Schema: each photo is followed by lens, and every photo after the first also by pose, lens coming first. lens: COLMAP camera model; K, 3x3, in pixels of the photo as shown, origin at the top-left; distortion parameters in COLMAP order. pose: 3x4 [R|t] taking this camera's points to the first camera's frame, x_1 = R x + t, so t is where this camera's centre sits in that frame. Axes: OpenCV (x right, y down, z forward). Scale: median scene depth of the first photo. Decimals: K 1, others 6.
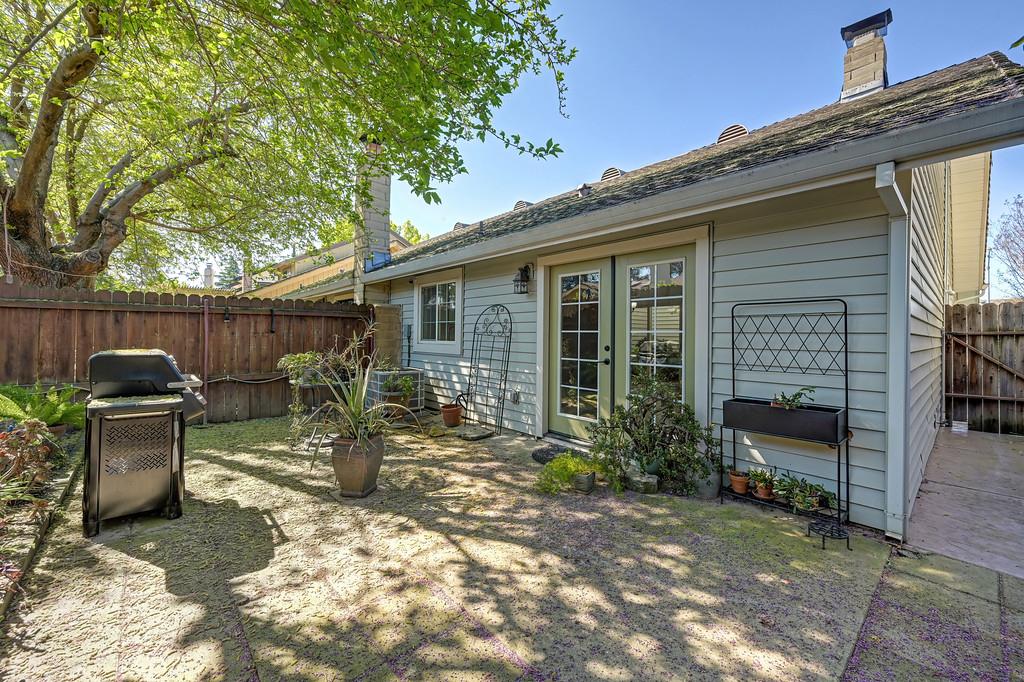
lens RADIAL K [[408.1, 0, 510.4], [0, 408.1, 337.5], [0, 0, 1]] dist [0.000038, -0.000252]
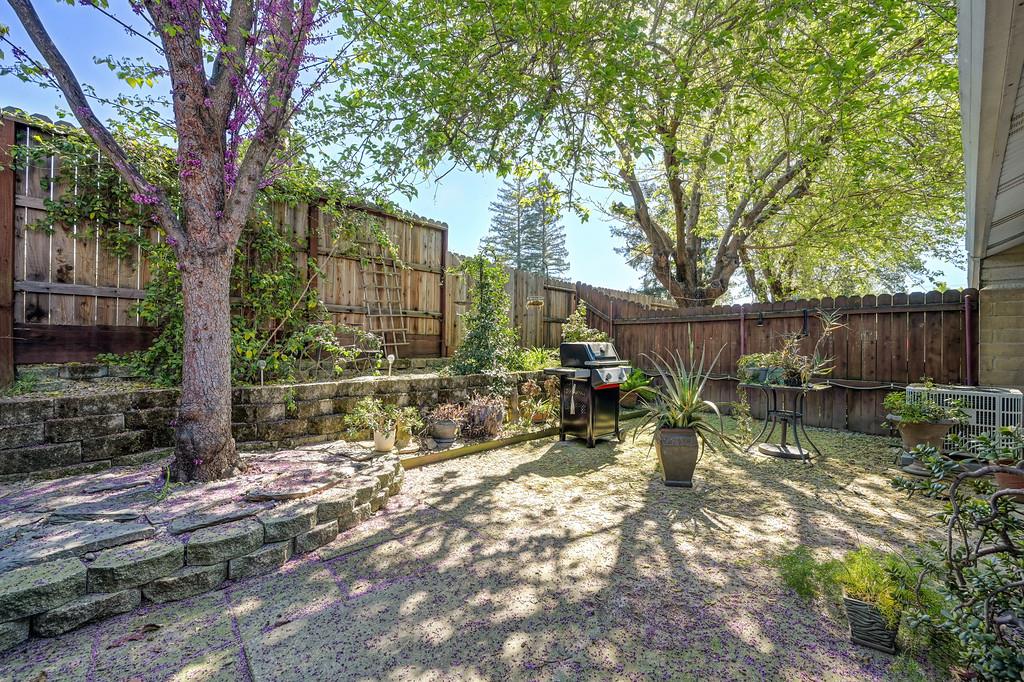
lens RADIAL K [[408.1, 0, 516.6], [0, 408.1, 341.5], [0, 0, 1]] dist [0.000038, -0.000252]
pose [[0.005418, -0.018403, -0.999816, 0.731442], [-0.015072, 0.999716, -0.018483, 0.061888], [0.999872, 0.015170, 0.005139, 0.672322]]
